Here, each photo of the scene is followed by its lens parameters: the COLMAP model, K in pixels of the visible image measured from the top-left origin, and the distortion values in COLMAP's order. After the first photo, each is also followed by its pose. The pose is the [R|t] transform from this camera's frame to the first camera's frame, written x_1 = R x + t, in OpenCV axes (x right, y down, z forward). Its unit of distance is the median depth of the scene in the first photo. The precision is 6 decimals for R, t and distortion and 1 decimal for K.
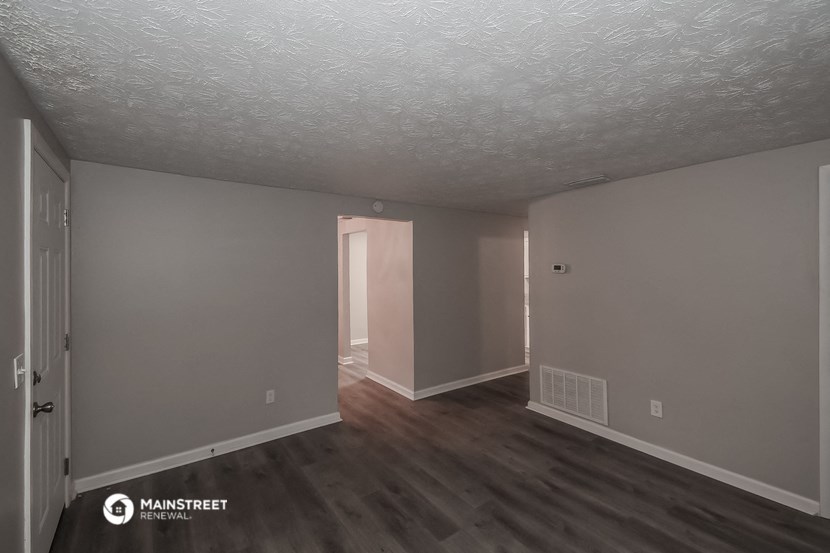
lens RADIAL K [[360.4, 0, 413.0], [0, 360.4, 270.1], [0, 0, 1]] dist [0.020788, -0.001089]
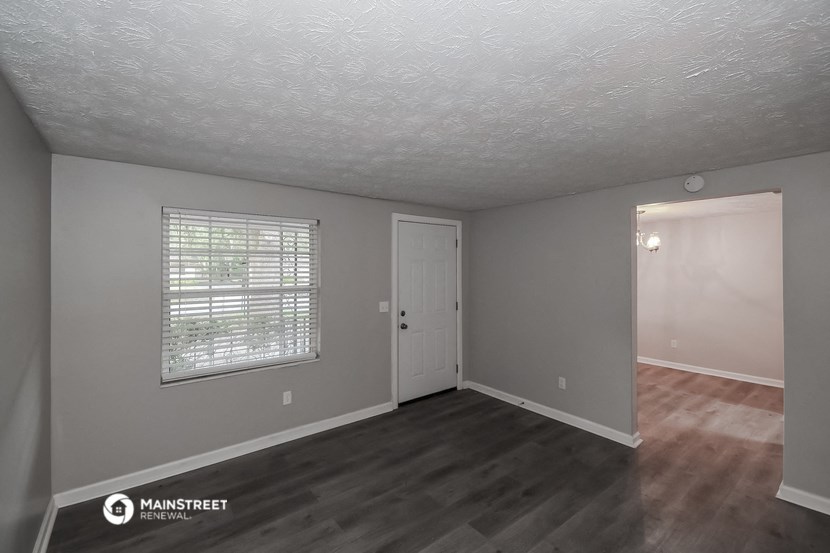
lens RADIAL K [[360.4, 0, 414.3], [0, 360.4, 272.7], [0, 0, 1]] dist [0.020788, -0.001089]
pose [[0.033931, 0.016989, -0.999280, 0.813642], [-0.003475, 0.999851, 0.016881, -0.014162], [0.999418, 0.002900, 0.033985, 0.572652]]
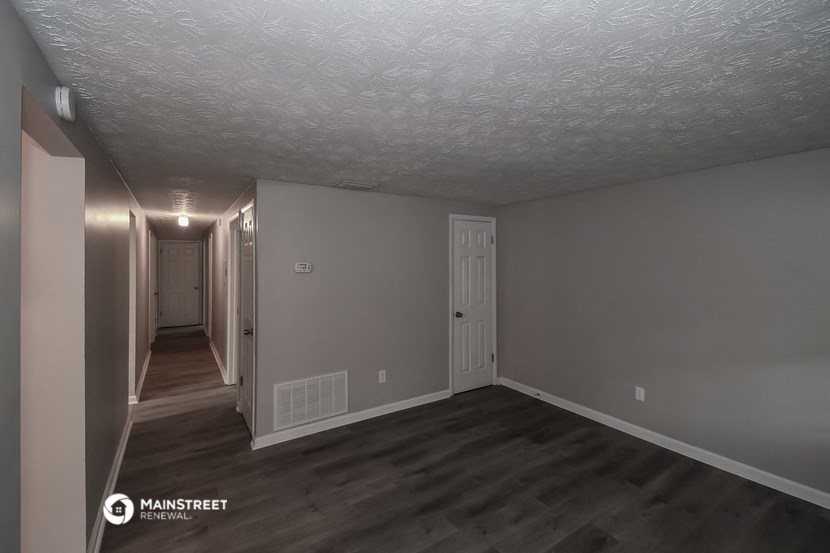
lens RADIAL K [[360.4, 0, 411.1], [0, 360.4, 259.8], [0, 0, 1]] dist [0.020788, -0.001089]
pose [[0.050551, 0.012850, 0.998639, -0.617630], [0.007579, 0.999883, -0.013249, -0.013085], [-0.998693, 0.008239, 0.050448, 0.864432]]
